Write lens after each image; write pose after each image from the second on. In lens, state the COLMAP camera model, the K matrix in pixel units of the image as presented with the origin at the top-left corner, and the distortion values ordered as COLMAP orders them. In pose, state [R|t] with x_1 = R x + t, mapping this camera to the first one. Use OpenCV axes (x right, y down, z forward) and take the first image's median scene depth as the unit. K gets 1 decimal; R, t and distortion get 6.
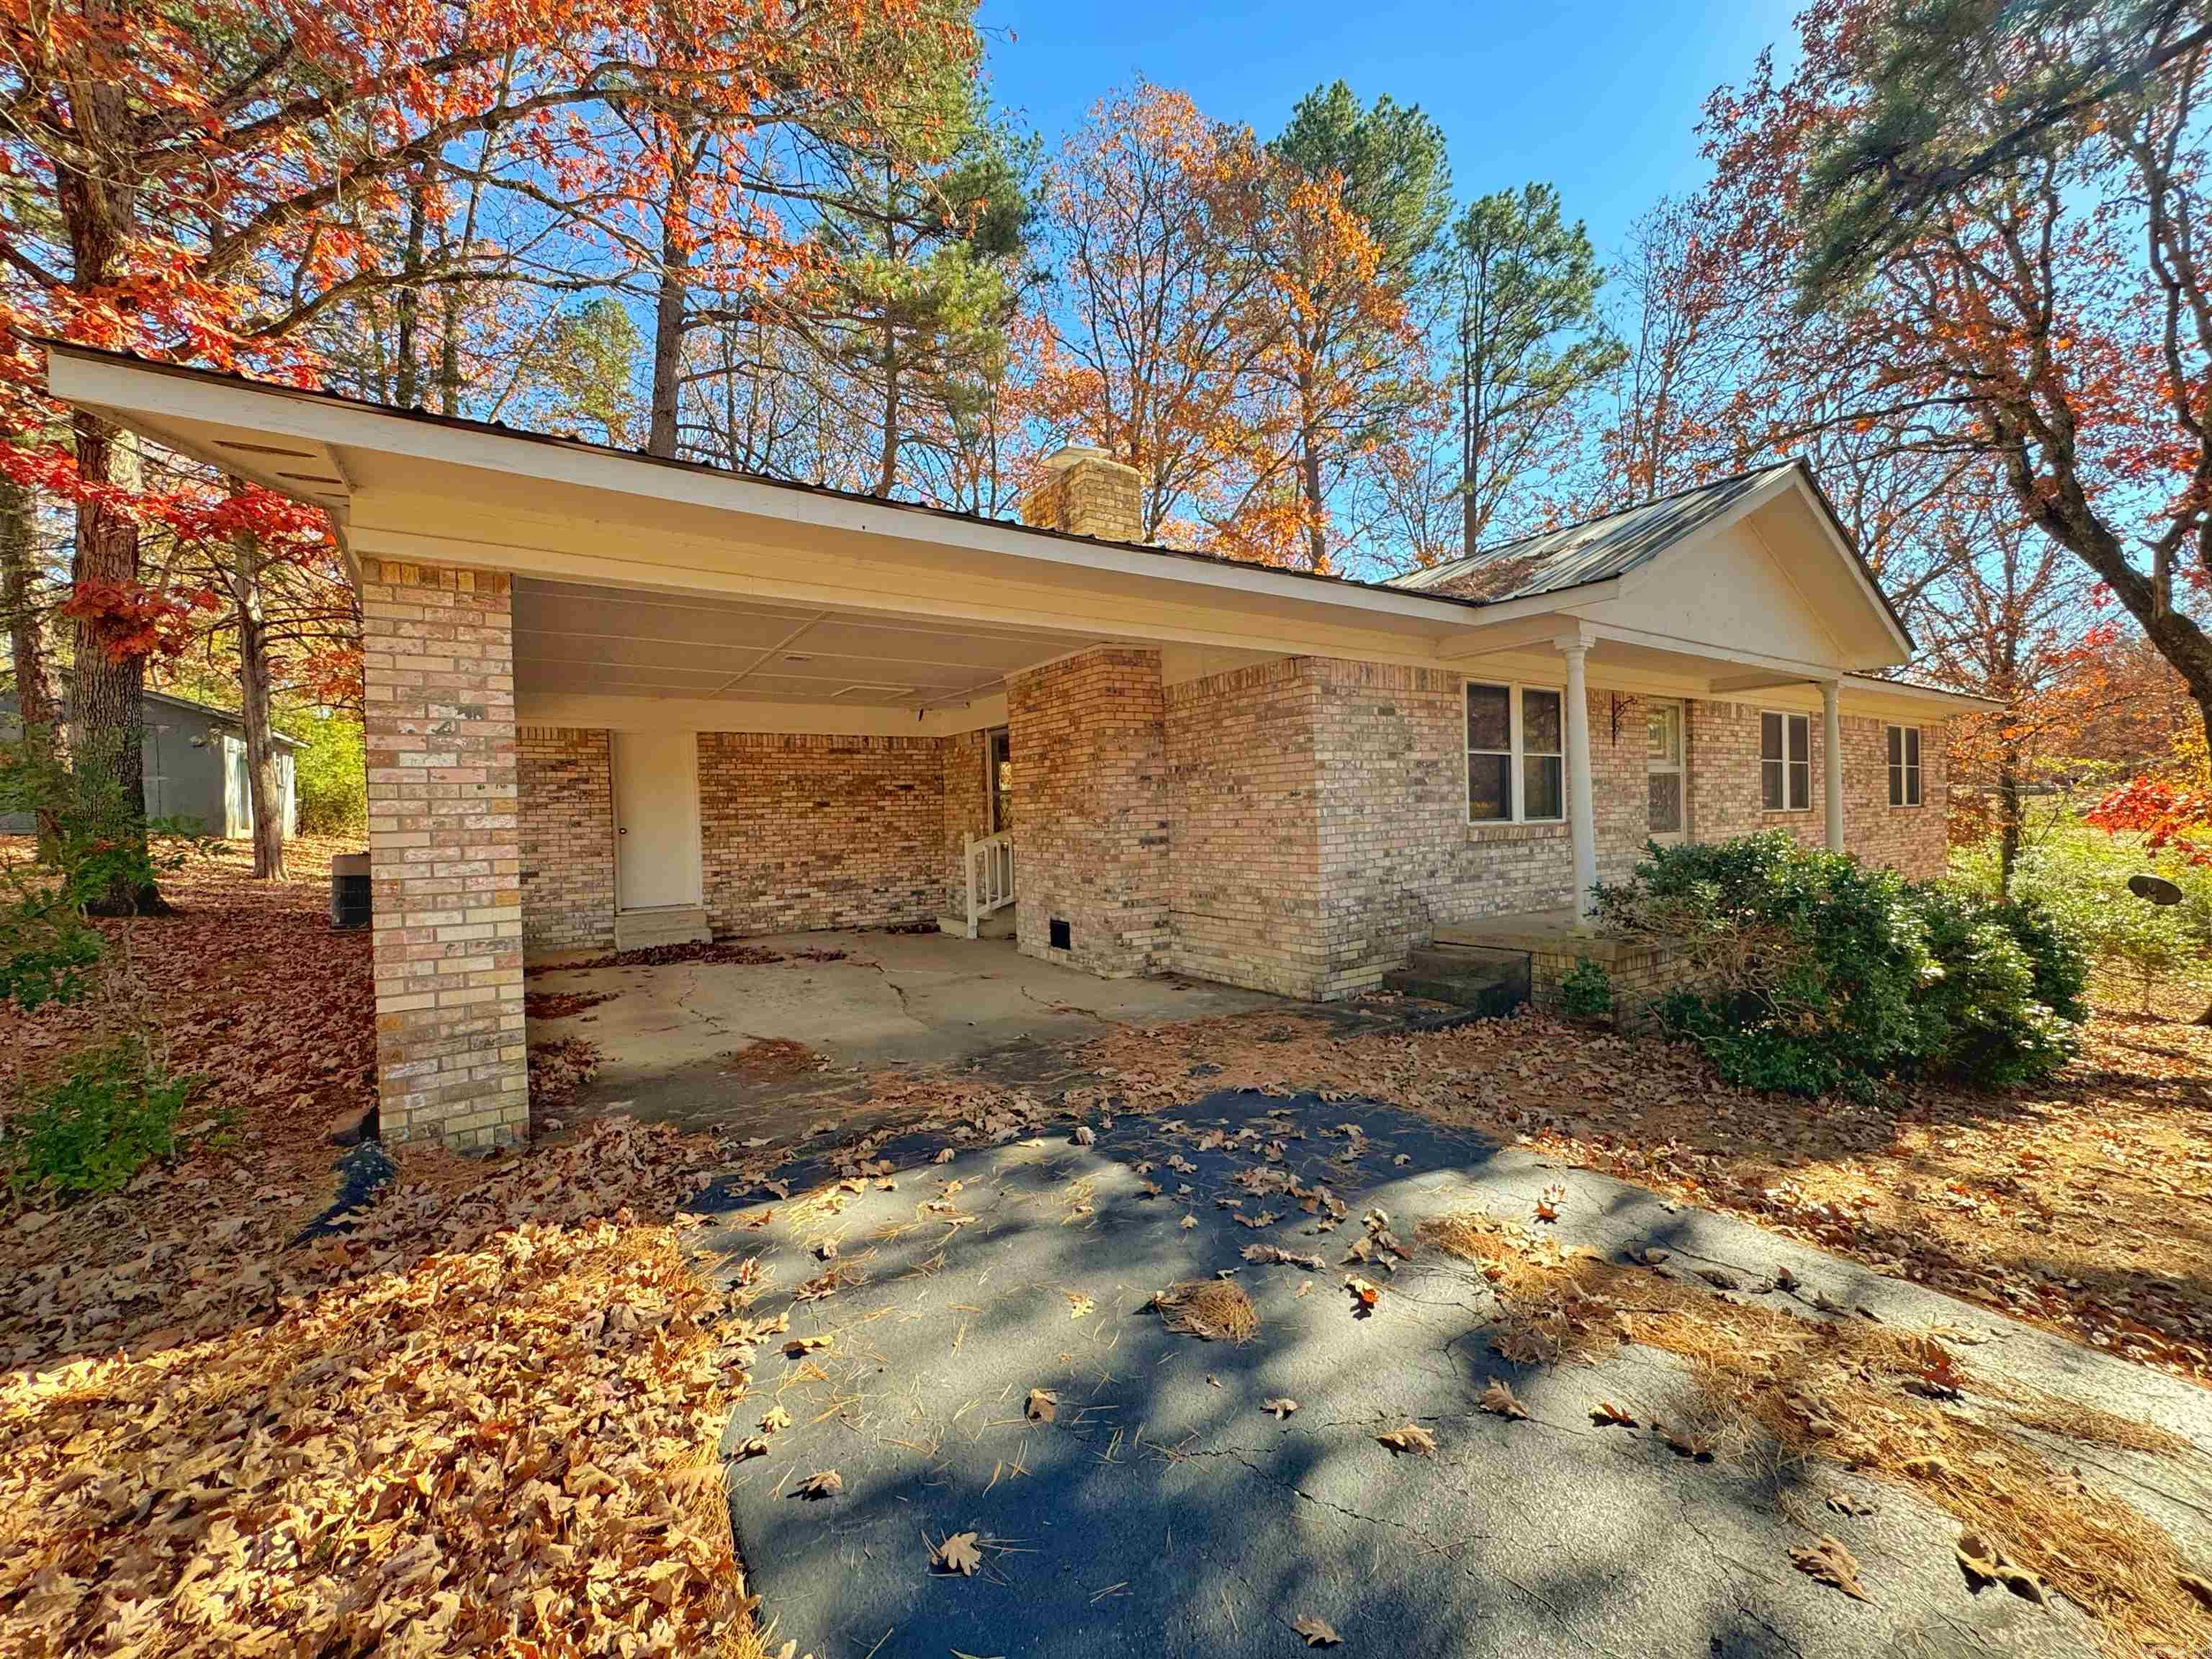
lens RADIAL K [[885.3, 0, 1104.8], [0, 885.3, 829.1], [0, 0, 1]] dist [-0.003173, 0.000429]
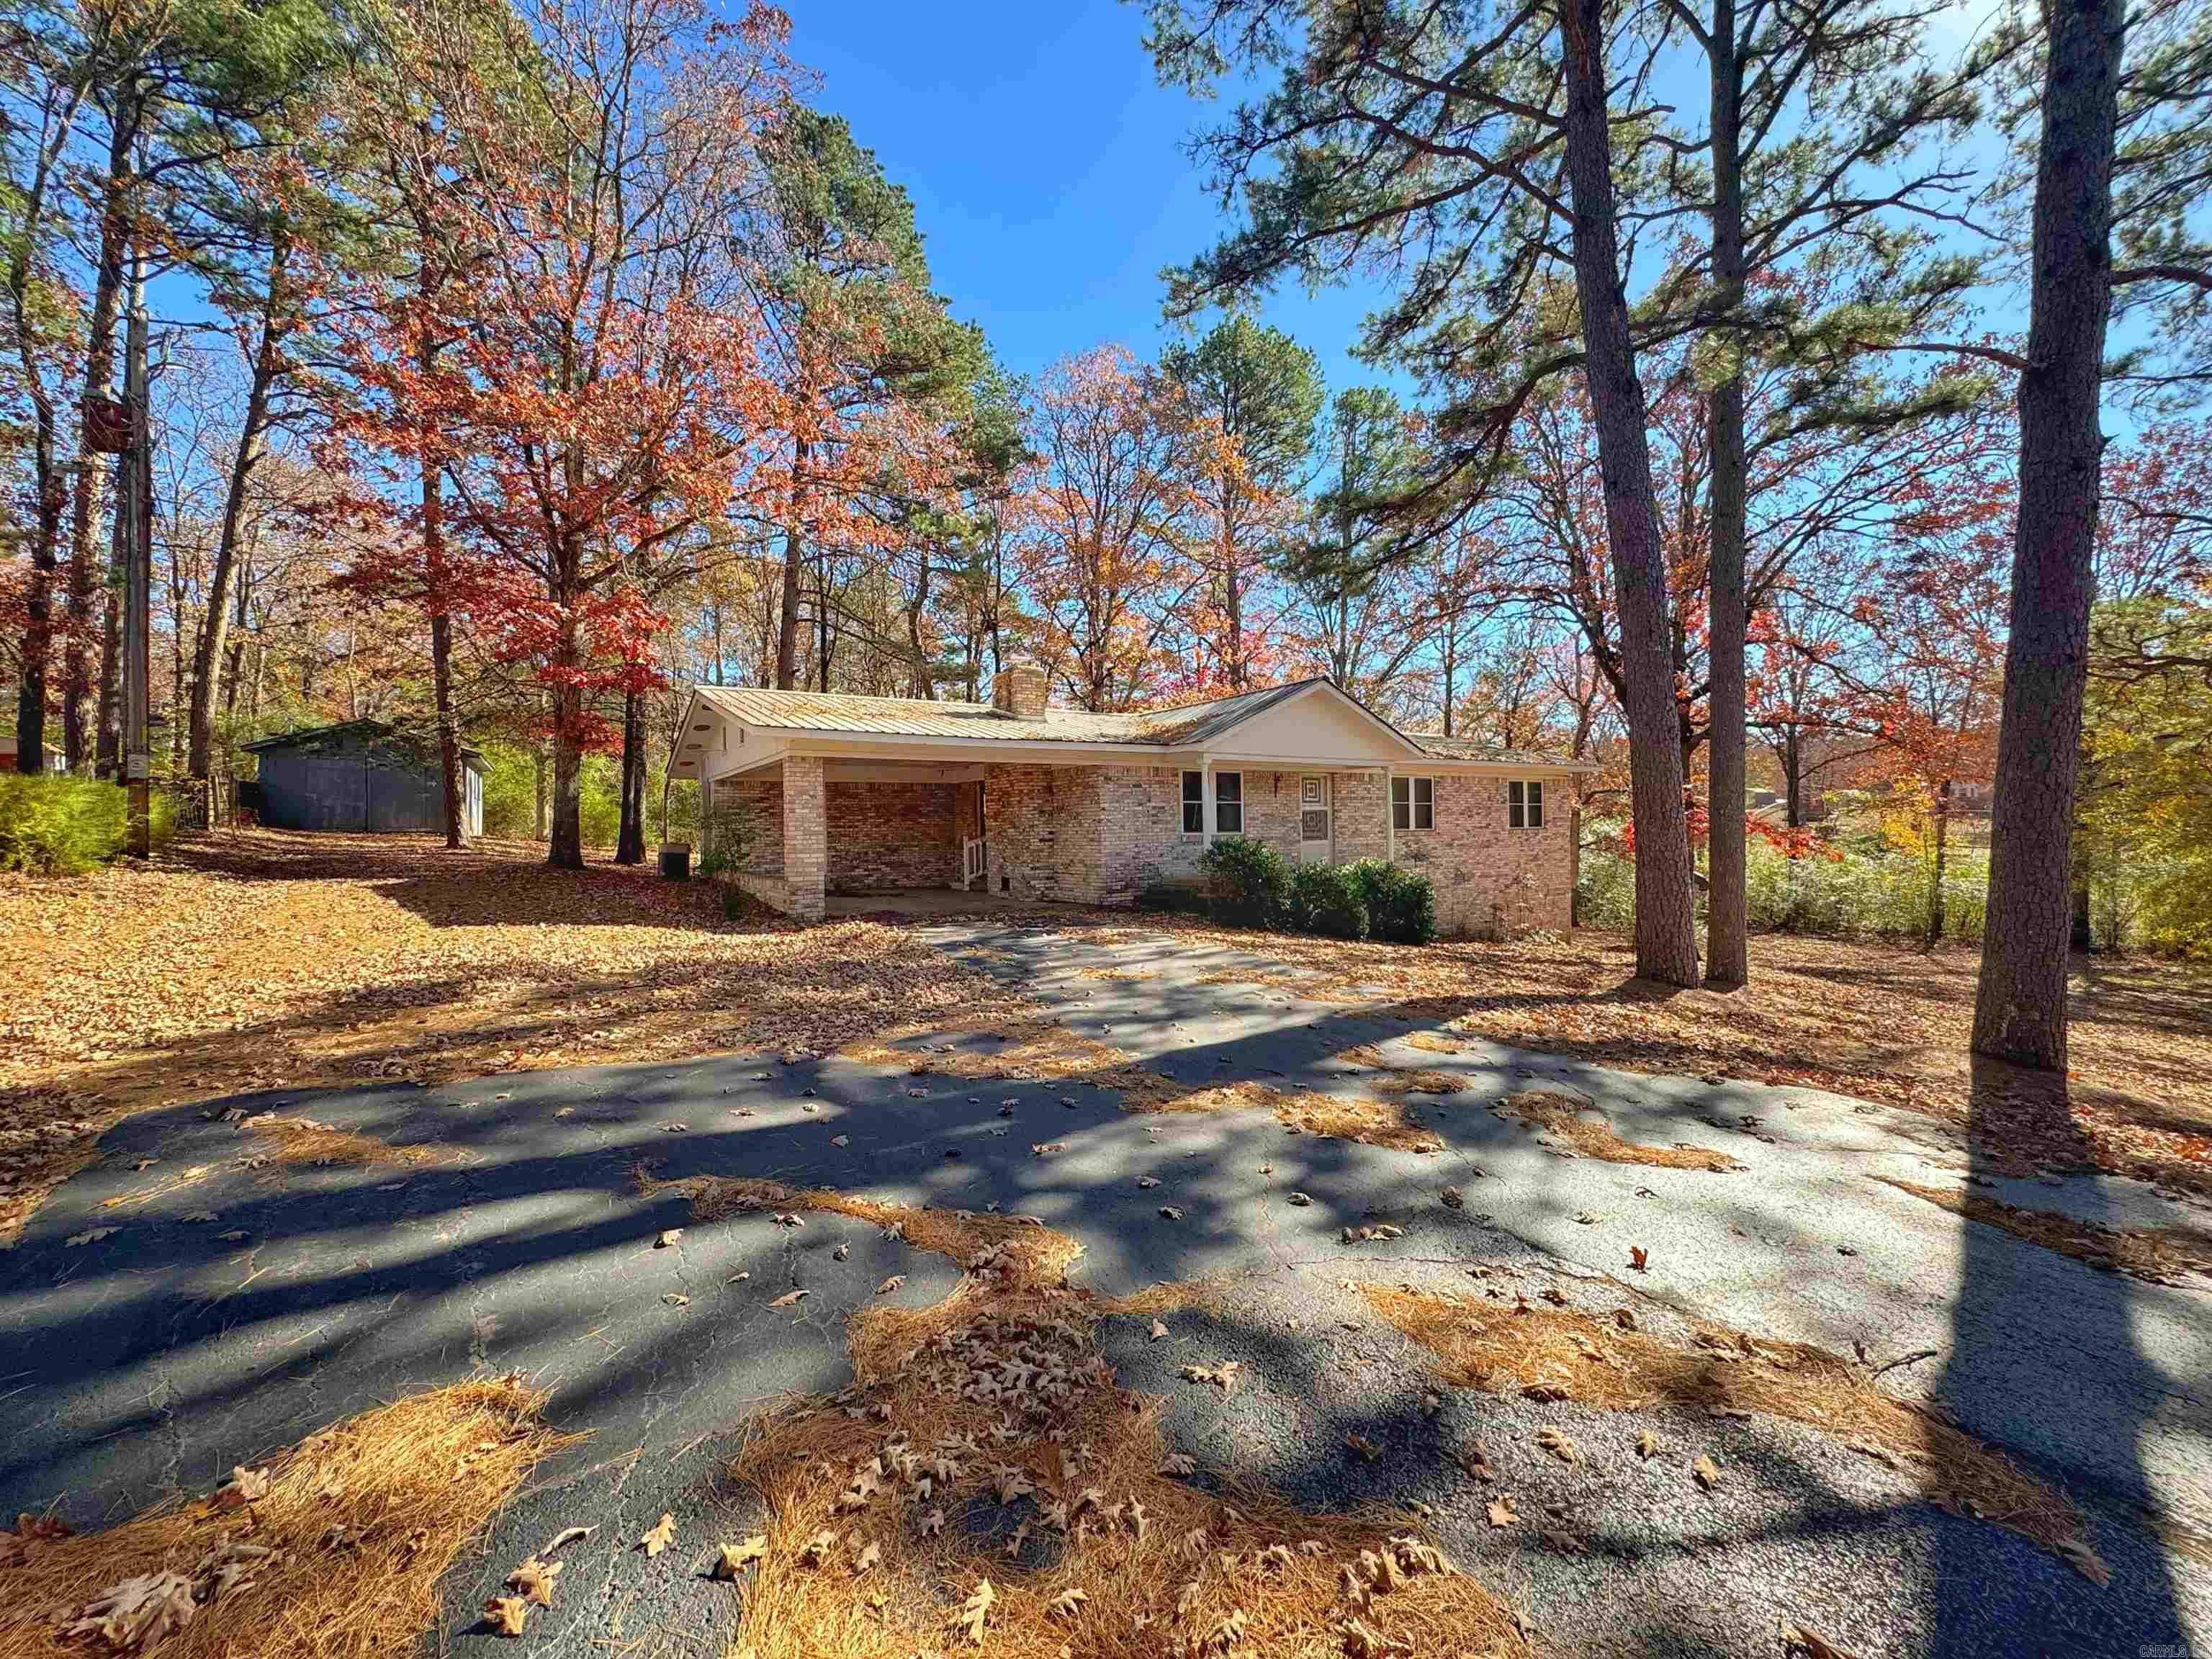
lens RADIAL K [[885.3, 0, 1104.8], [0, 885.3, 829.1], [0, 0, 1]] dist [-0.003173, 0.000429]
pose [[0.999681, 0.011924, -0.022251, 0.240894], [-0.012211, 0.999843, -0.012806, 0.011750], [0.022095, 0.013073, 0.999670, -1.158779]]
